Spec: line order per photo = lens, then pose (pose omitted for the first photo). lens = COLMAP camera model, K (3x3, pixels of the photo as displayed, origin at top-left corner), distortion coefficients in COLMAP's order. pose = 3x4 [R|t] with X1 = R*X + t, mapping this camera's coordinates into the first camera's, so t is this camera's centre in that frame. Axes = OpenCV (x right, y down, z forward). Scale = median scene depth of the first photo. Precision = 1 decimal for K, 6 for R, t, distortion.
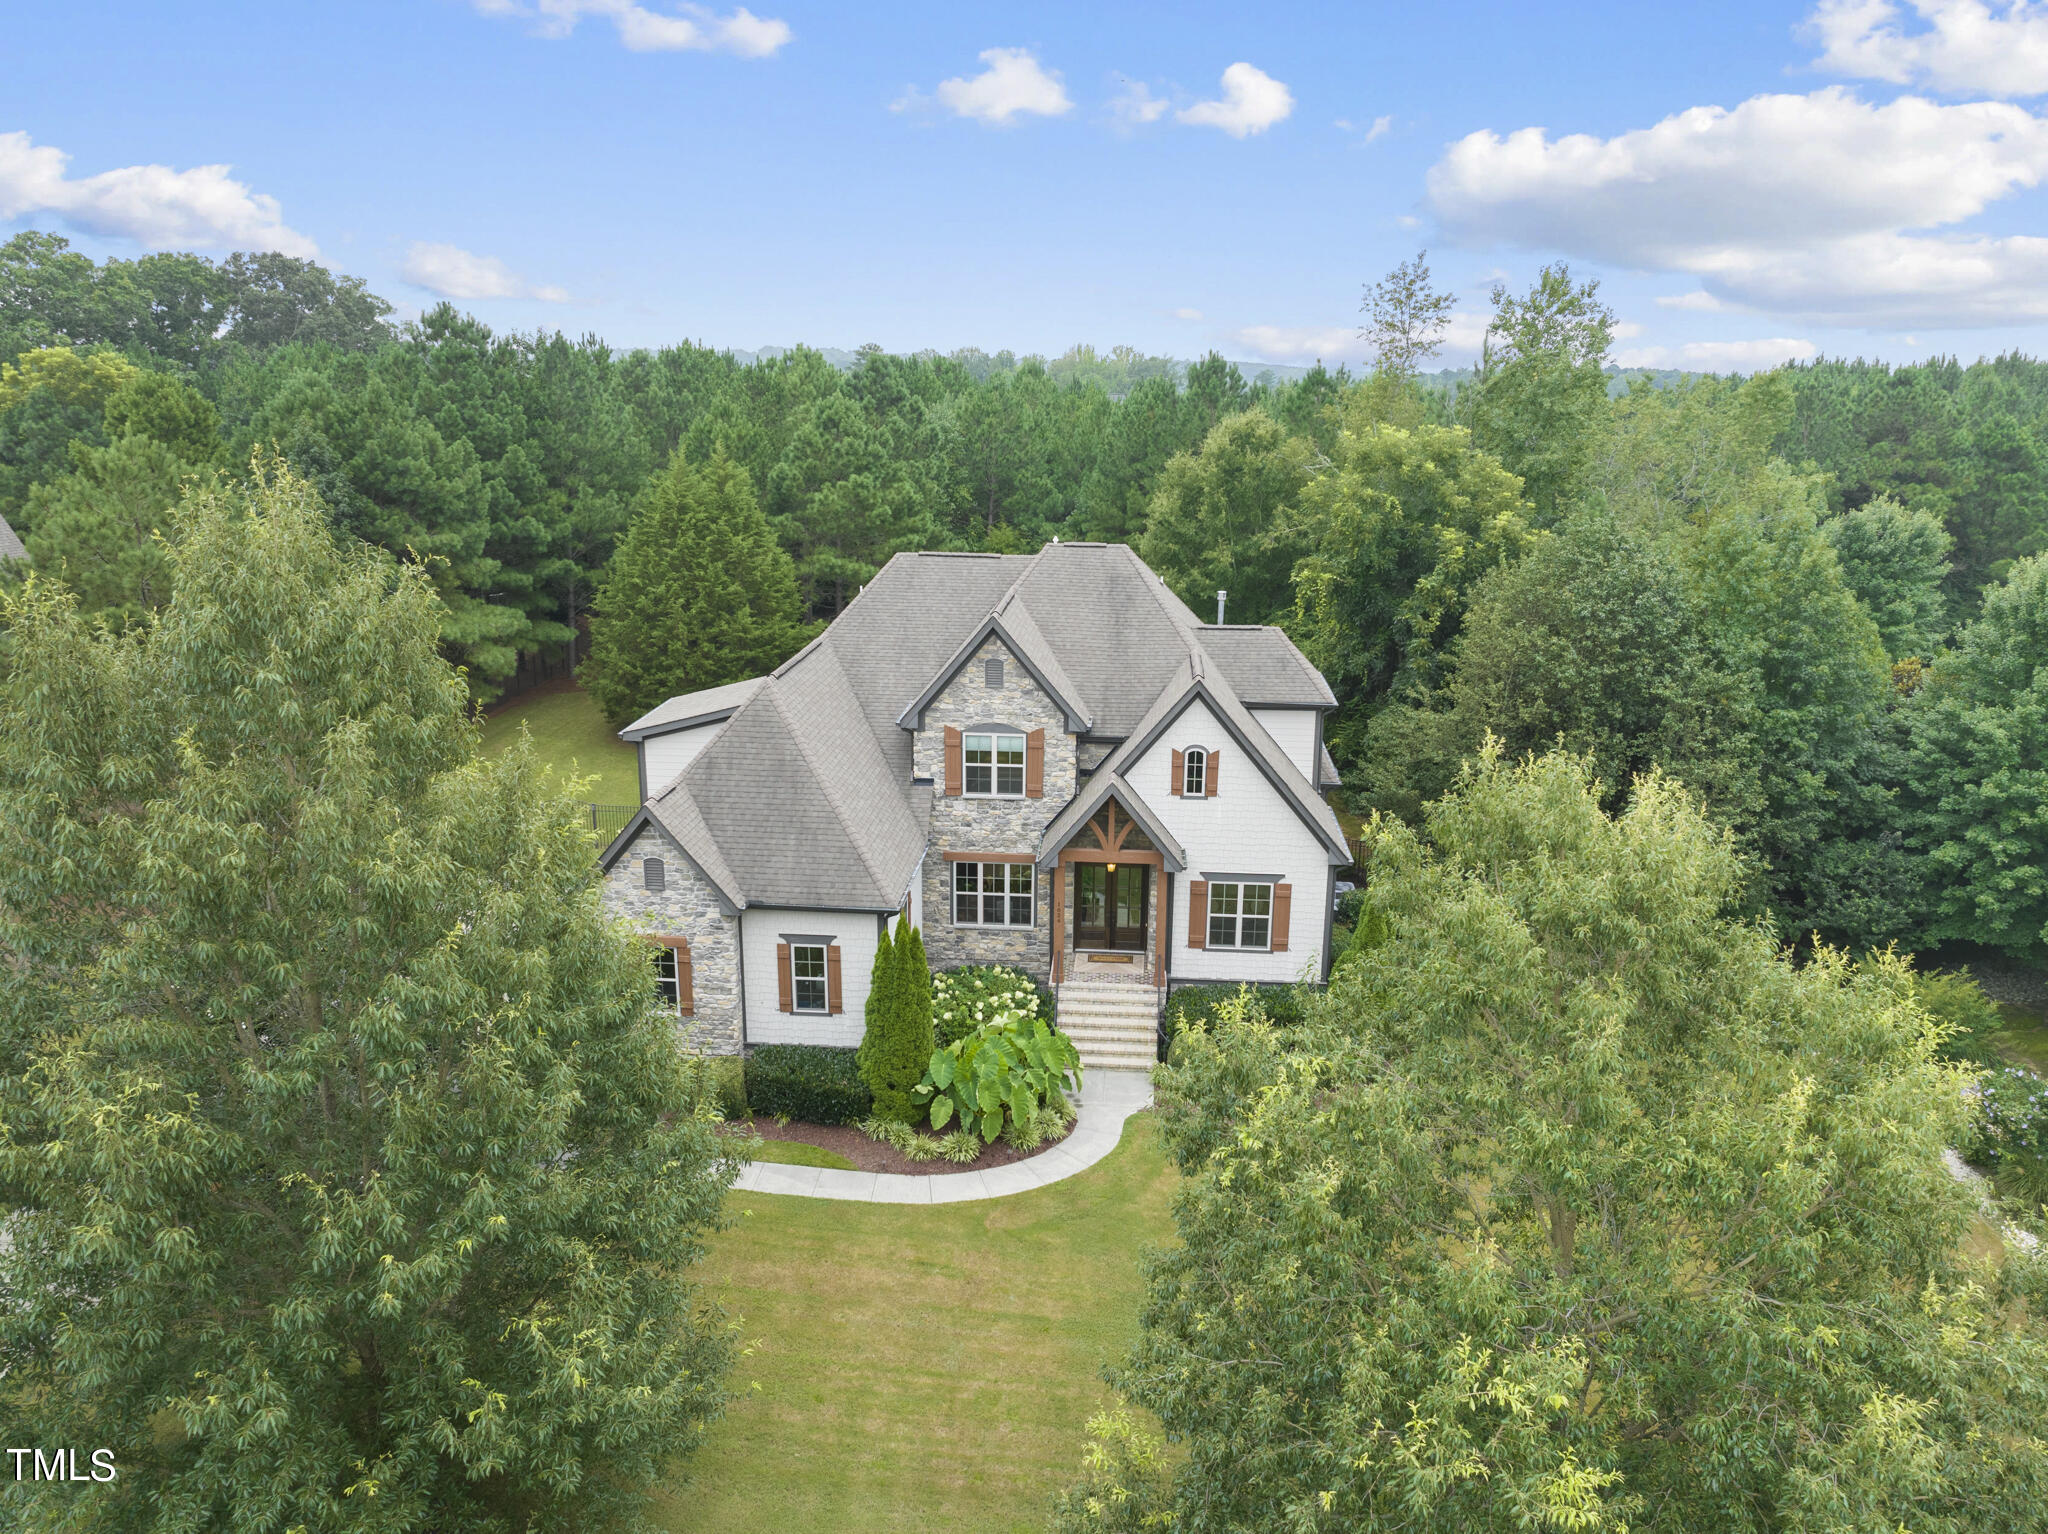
lens RADIAL K [[1437.7, 0, 1024.0], [0, 1437.7, 767.0], [0, 0, 1]] dist [-0.036606, -0.001359]
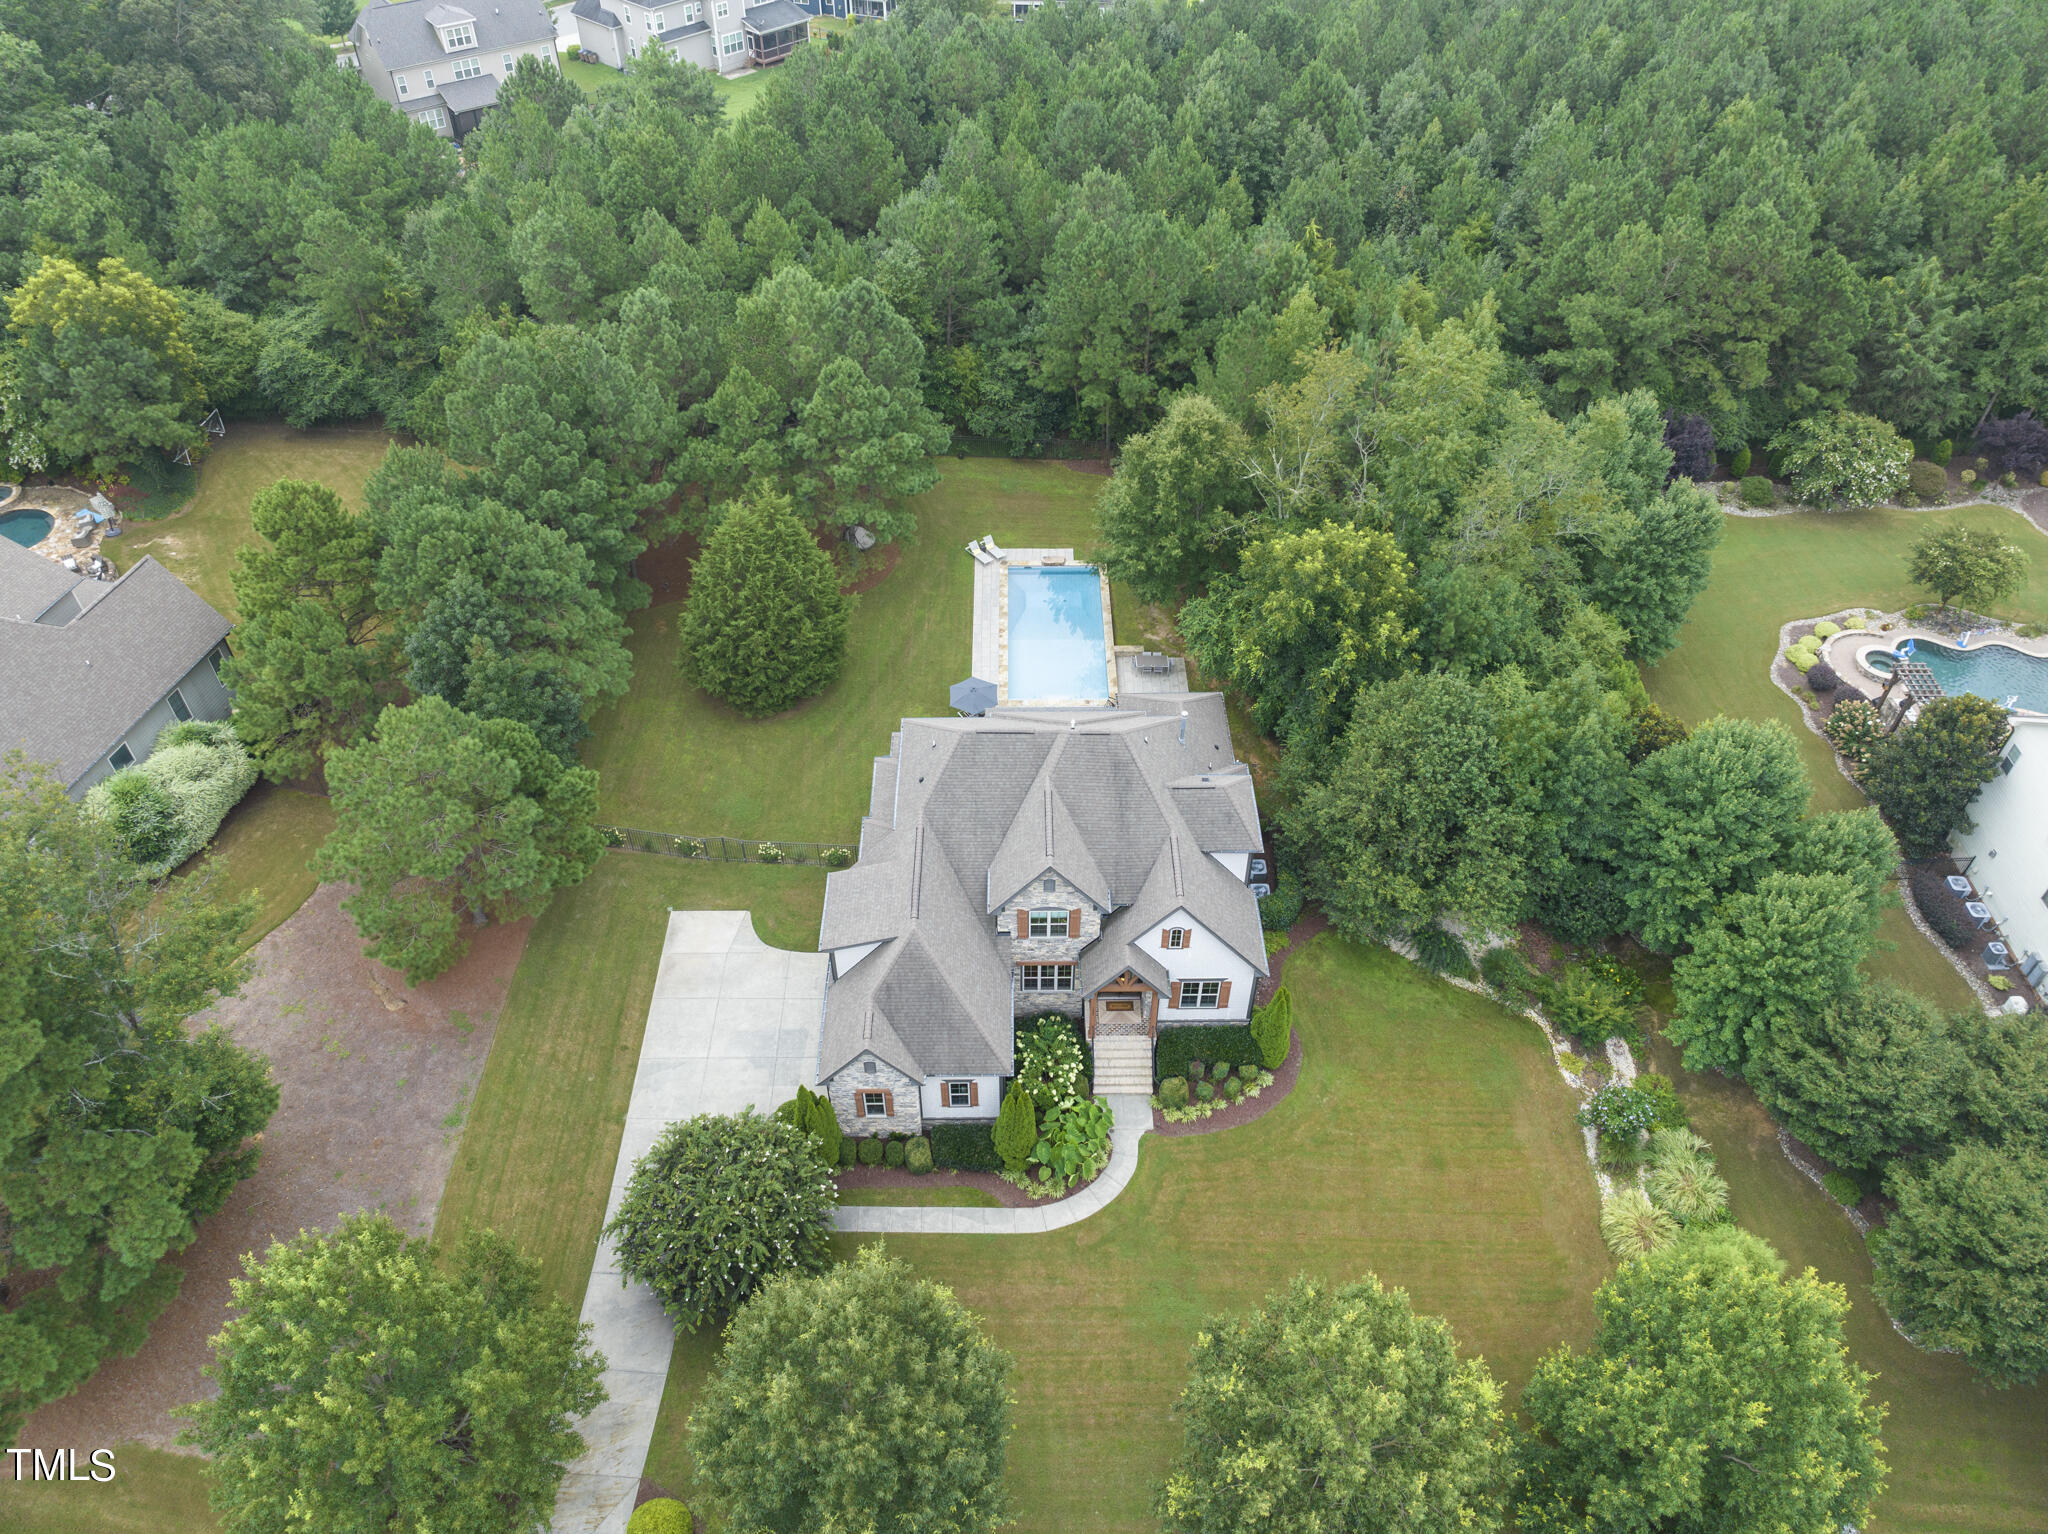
lens RADIAL K [[1437.7, 0, 1024.0], [0, 1437.7, 767.0], [0, 0, 1]] dist [-0.036606, -0.001359]
pose [[0.995676, -0.069096, 0.062084, -0.135770], [0.030904, 0.876680, 0.480081, -0.924219], [-0.087600, -0.476087, 0.875024, -0.304864]]
